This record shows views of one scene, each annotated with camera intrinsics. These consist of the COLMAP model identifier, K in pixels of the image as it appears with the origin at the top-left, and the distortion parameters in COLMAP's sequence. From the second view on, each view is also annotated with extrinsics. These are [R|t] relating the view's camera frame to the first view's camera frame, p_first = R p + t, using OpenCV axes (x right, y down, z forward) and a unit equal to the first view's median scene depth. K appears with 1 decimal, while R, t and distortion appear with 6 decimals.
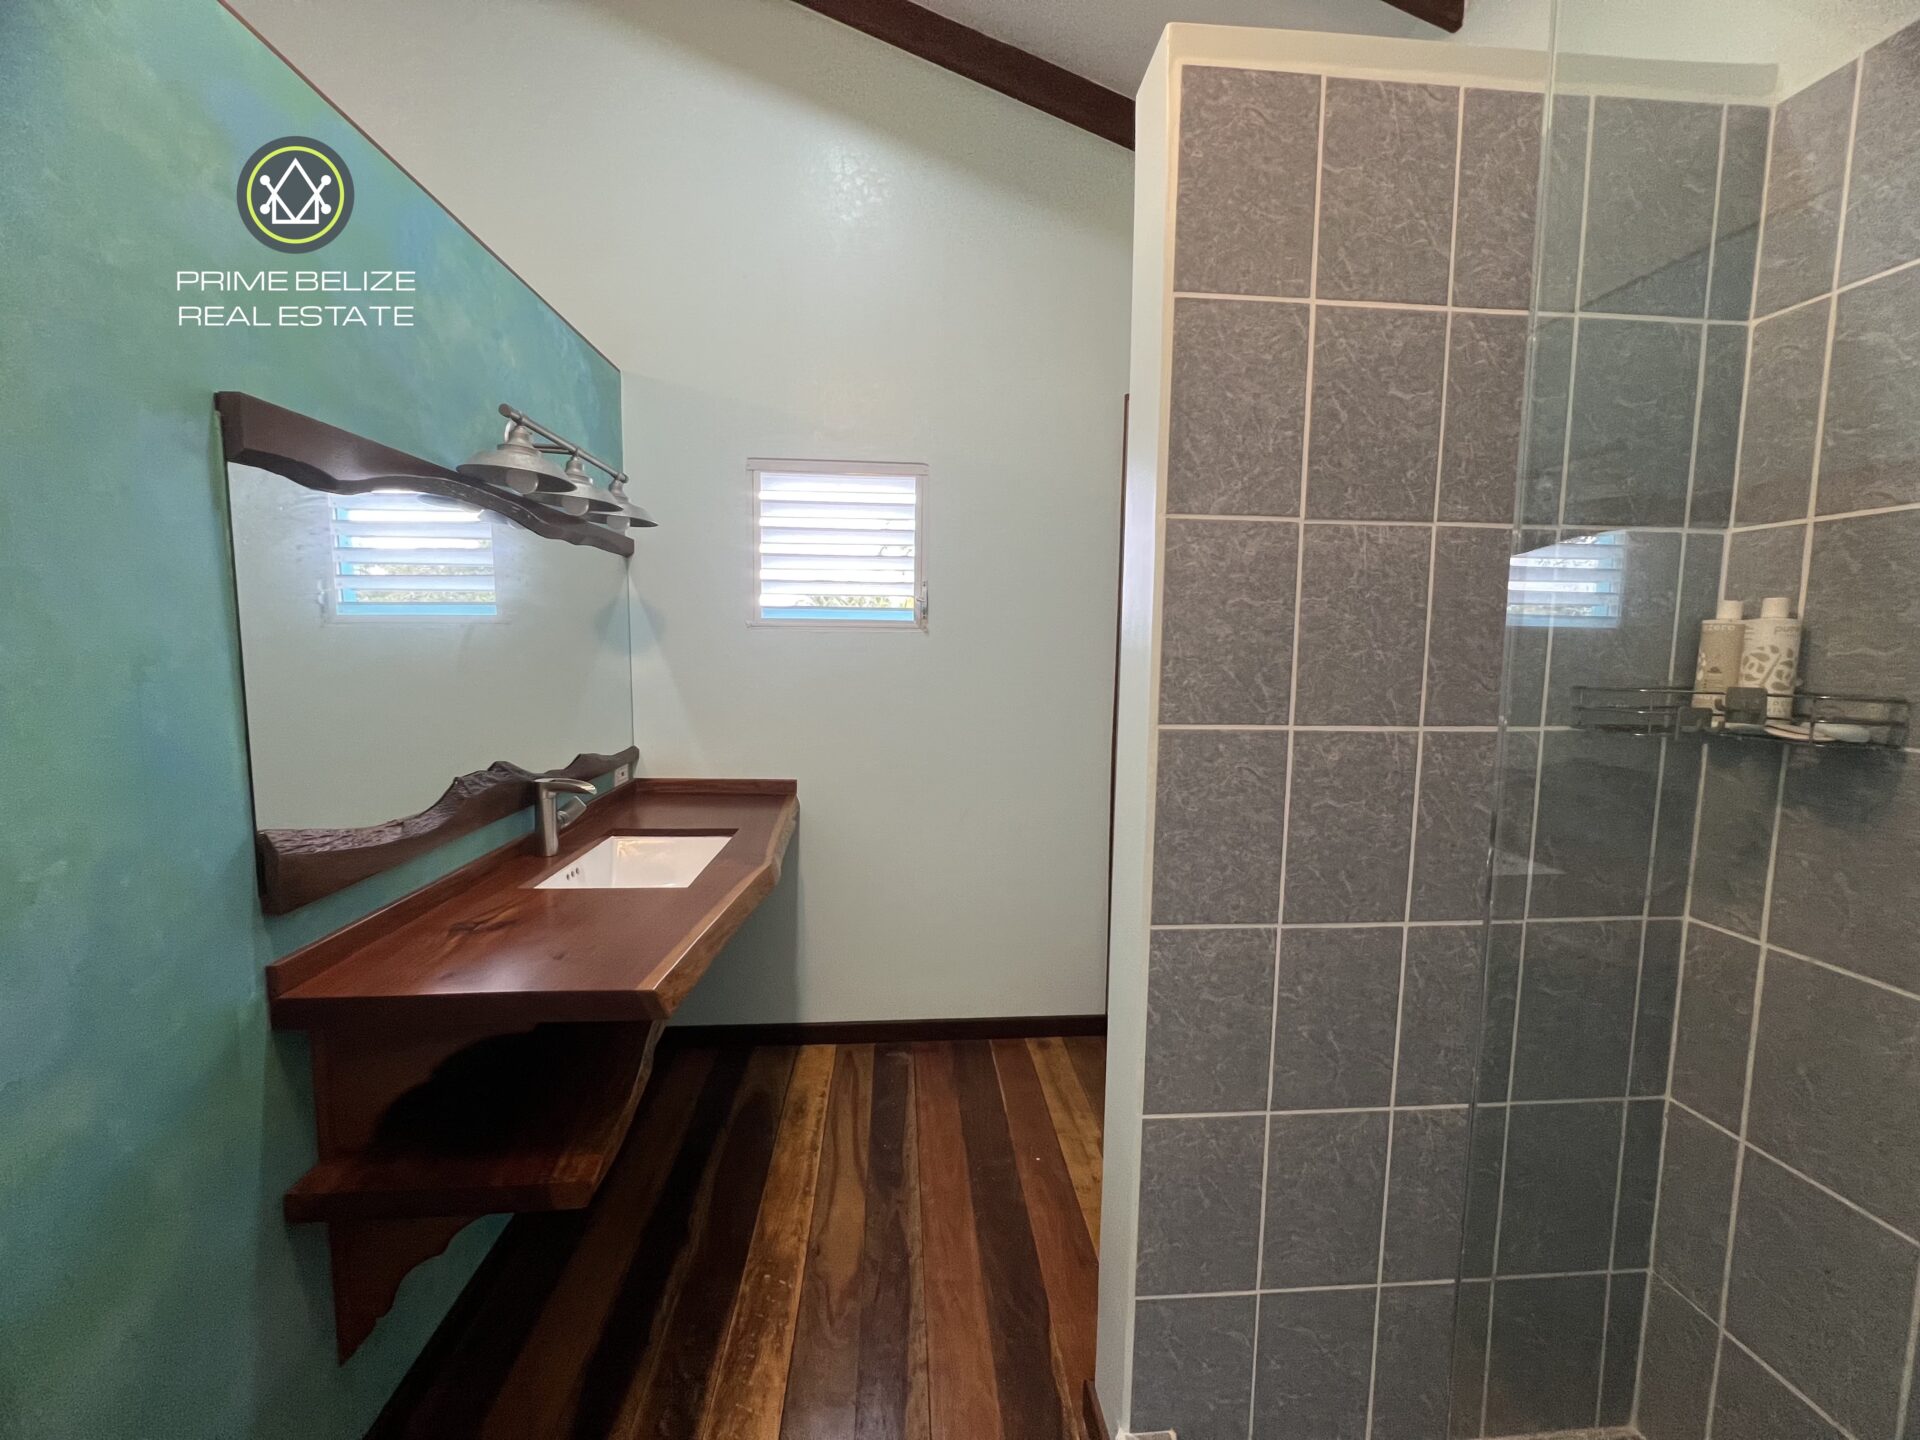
lens RADIAL K [[768.1, 0, 955.0], [0, 768.1, 711.5], [0, 0, 1]] dist [-0.005688, 0.001137]
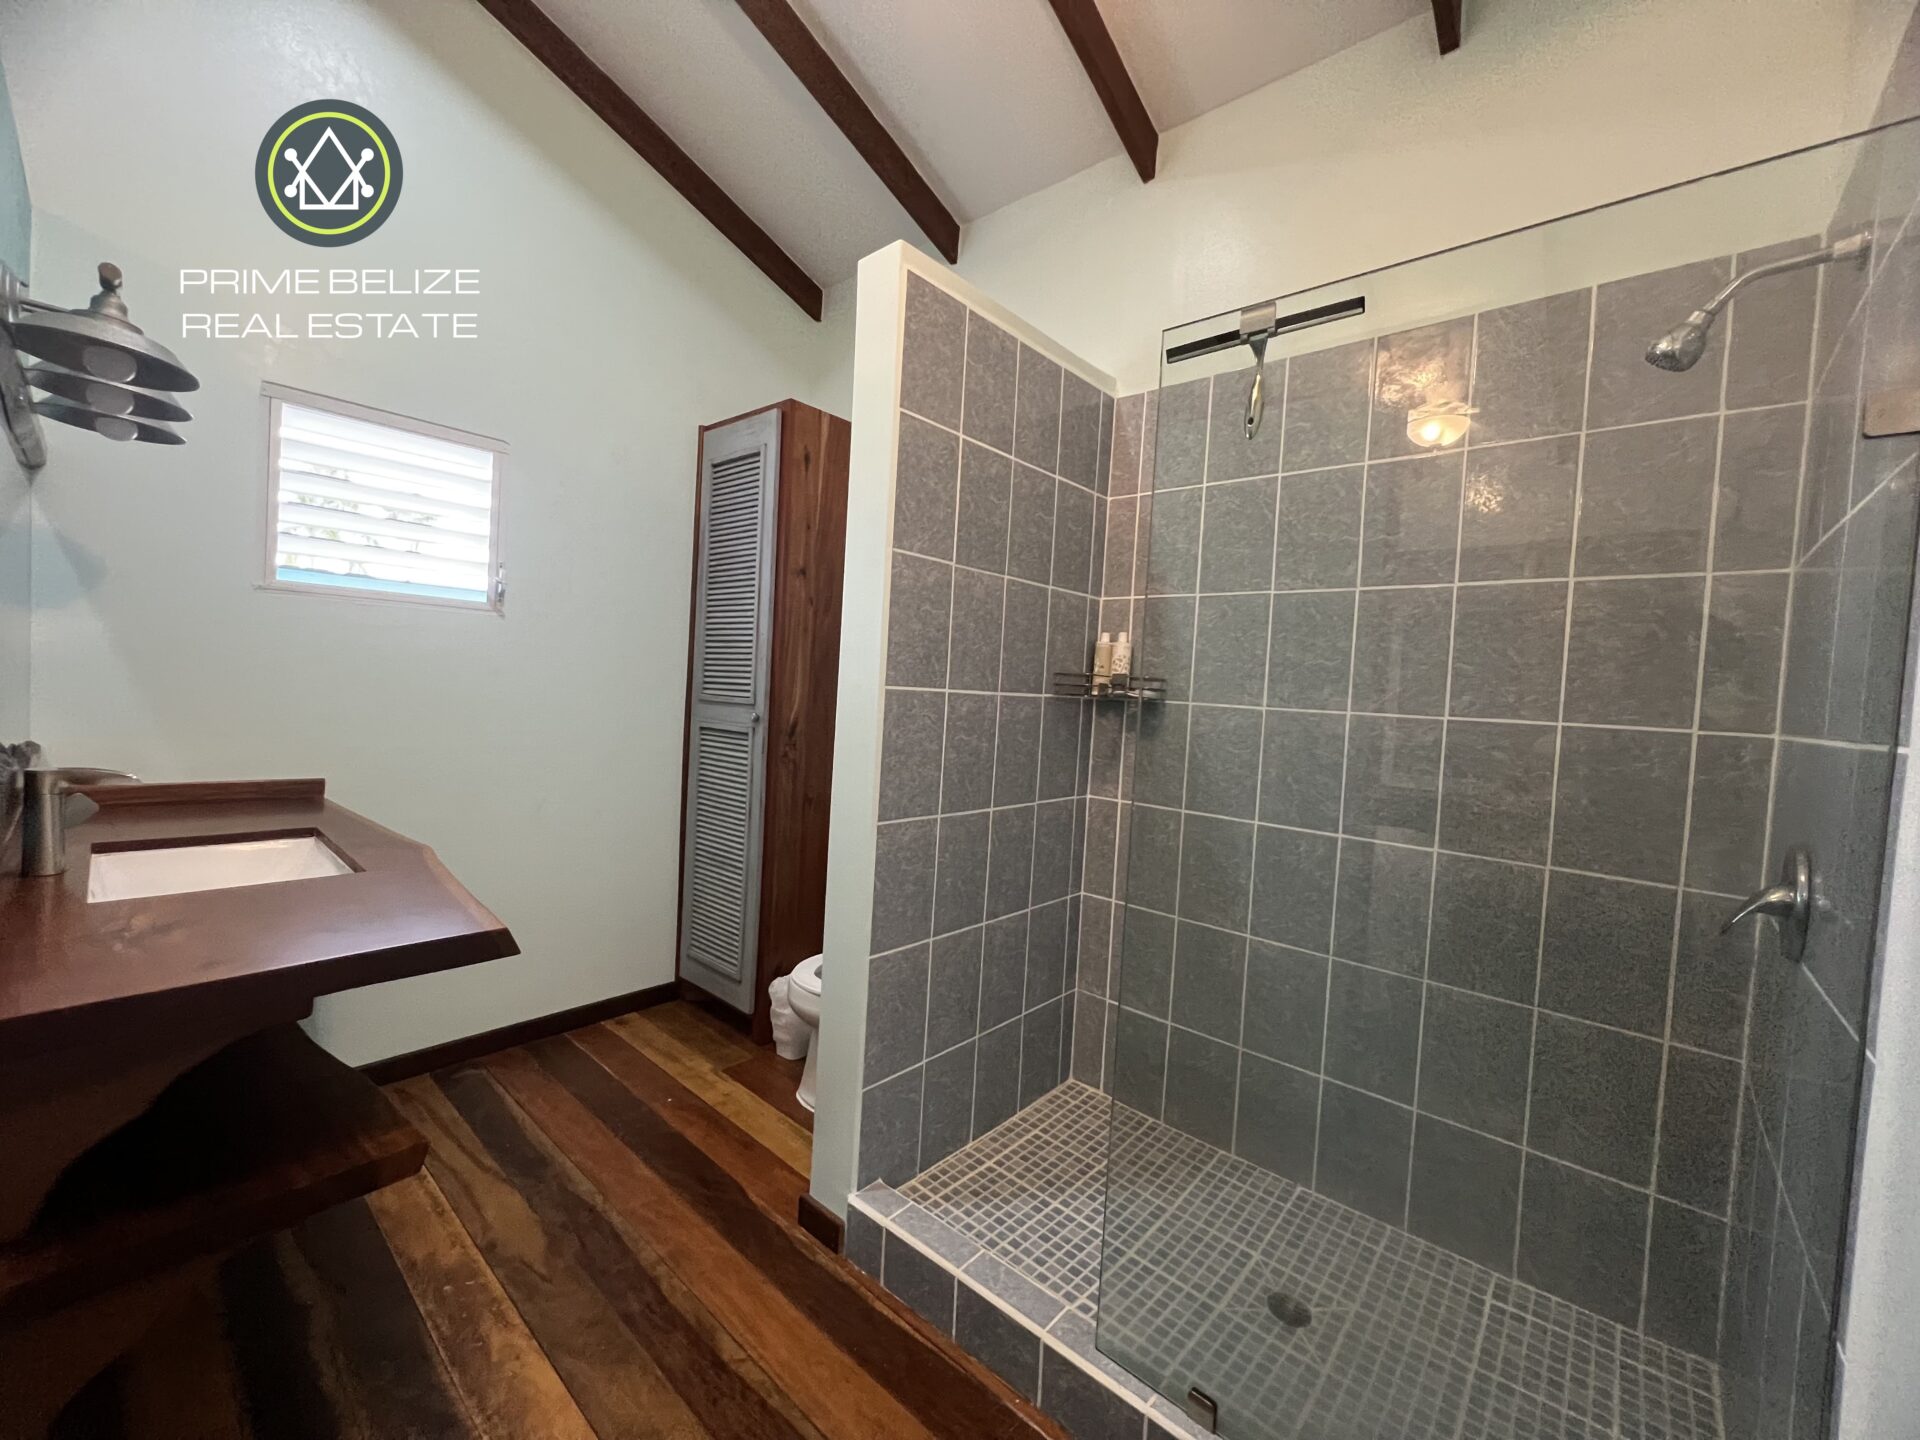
lens RADIAL K [[768.1, 0, 955.0], [0, 768.1, 711.5], [0, 0, 1]] dist [-0.005688, 0.001137]
pose [[0.716995, 0.005559, 0.697056, -0.668881], [0.015029, 0.999612, -0.023431, 0.102544], [-0.696917, 0.027276, 0.716633, -0.168442]]
